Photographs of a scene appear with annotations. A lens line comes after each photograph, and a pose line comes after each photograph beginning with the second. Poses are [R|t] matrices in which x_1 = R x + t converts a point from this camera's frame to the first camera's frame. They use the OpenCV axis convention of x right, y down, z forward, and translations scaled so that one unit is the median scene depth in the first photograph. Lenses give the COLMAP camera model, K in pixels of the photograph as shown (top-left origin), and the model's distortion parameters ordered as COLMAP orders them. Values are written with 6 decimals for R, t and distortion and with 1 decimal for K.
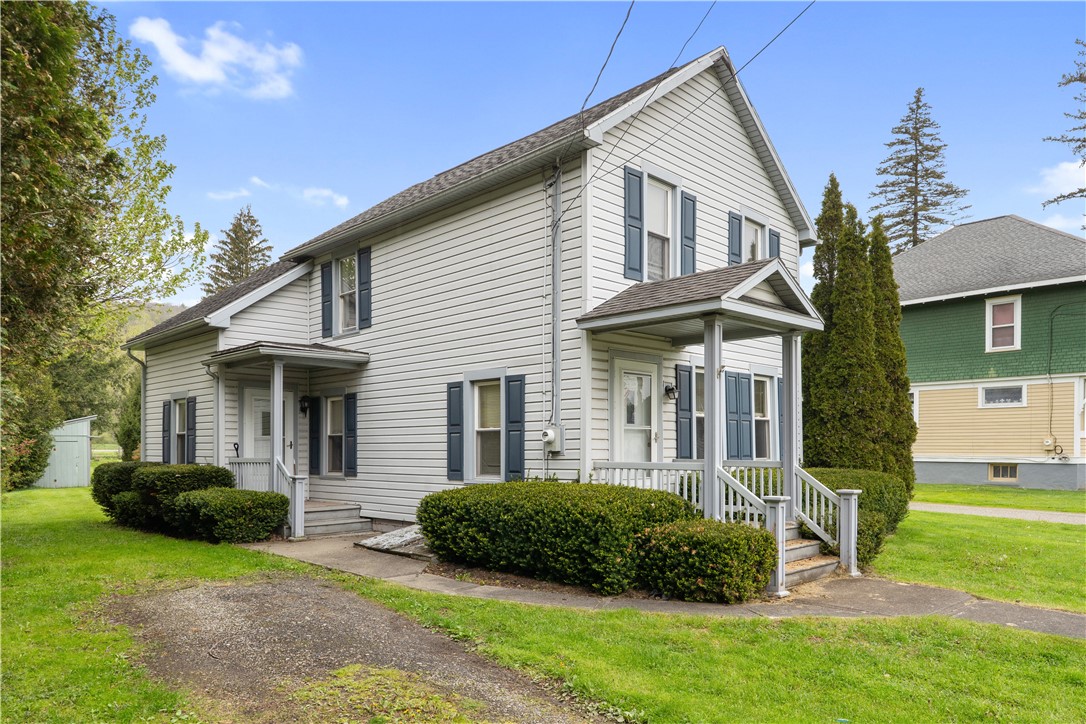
lens RADIAL K [[734.0, 0, 534.7], [0, 734.0, 439.2], [0, 0, 1]] dist [-0.000529, 0.000779]
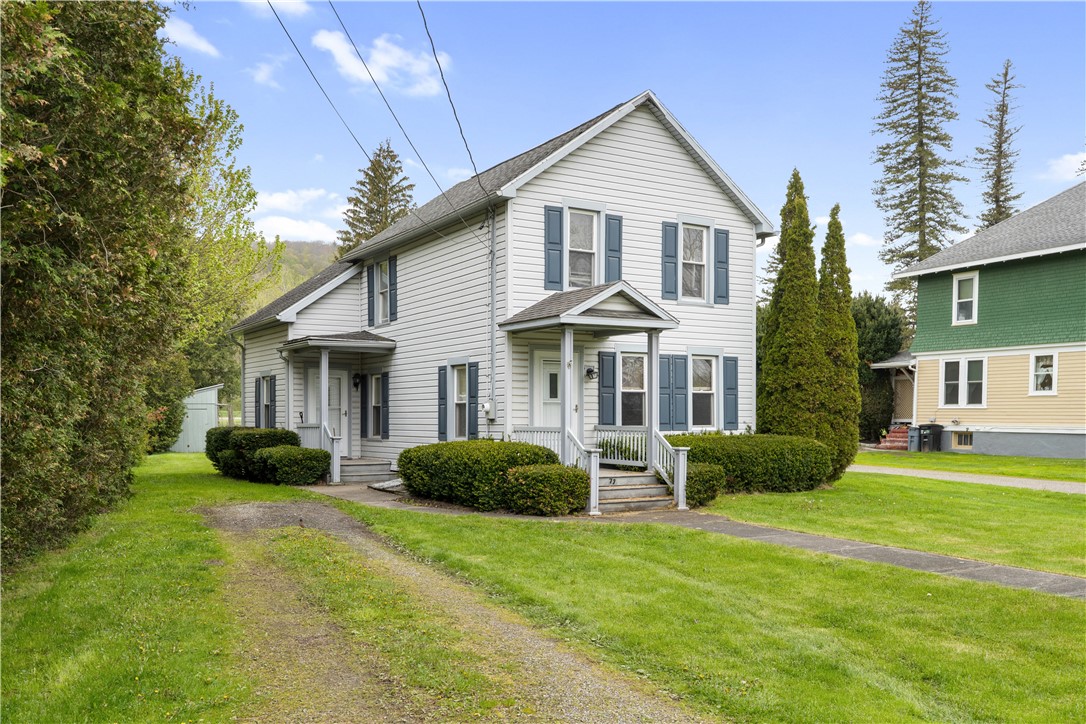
lens RADIAL K [[947.9, 0, 529.7], [0, 947.9, 434.7], [0, 0, 1]] dist [0.016266, 0.016537]
pose [[0.970281, 0.007301, -0.241869, 0.415978], [0.000266, 0.999512, 0.031240, -0.007198], [0.241979, -0.030376, 0.969806, -0.559113]]
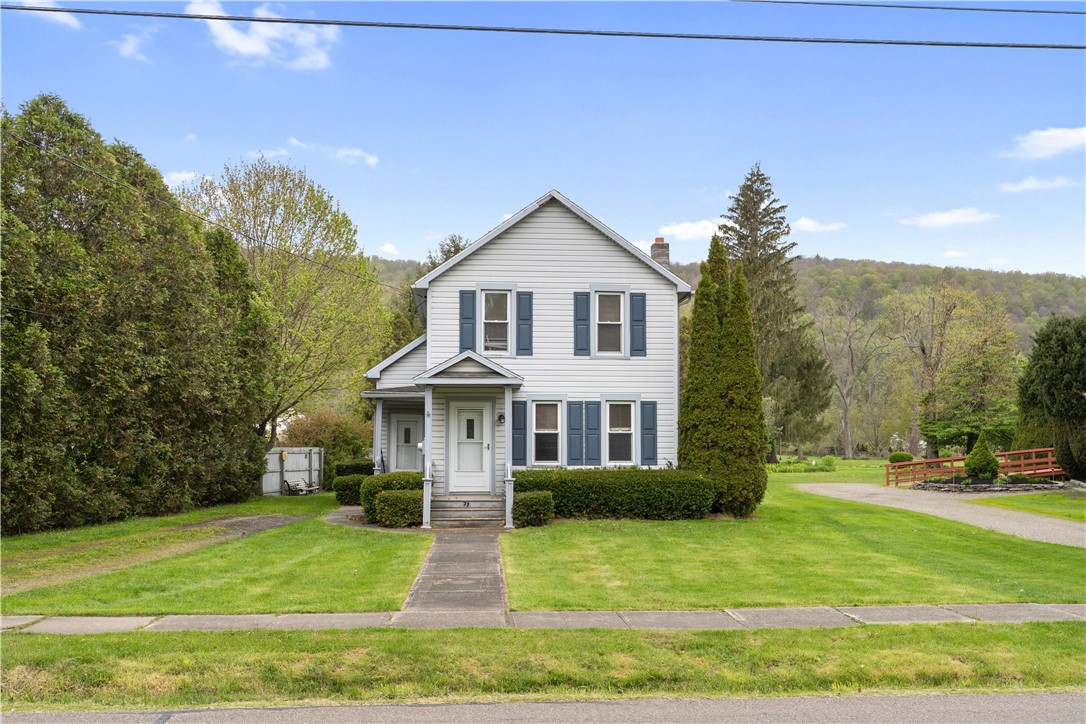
lens RADIAL K [[1048.3, 0, 542.4], [0, 1048.3, 357.2], [0, 0, 1]] dist [-0.016869, 0.000000]
pose [[0.766814, -0.052673, -0.639705, 1.489459], [0.005036, 0.997090, -0.076064, -0.019812], [0.641850, 0.055106, 0.764848, -0.613167]]
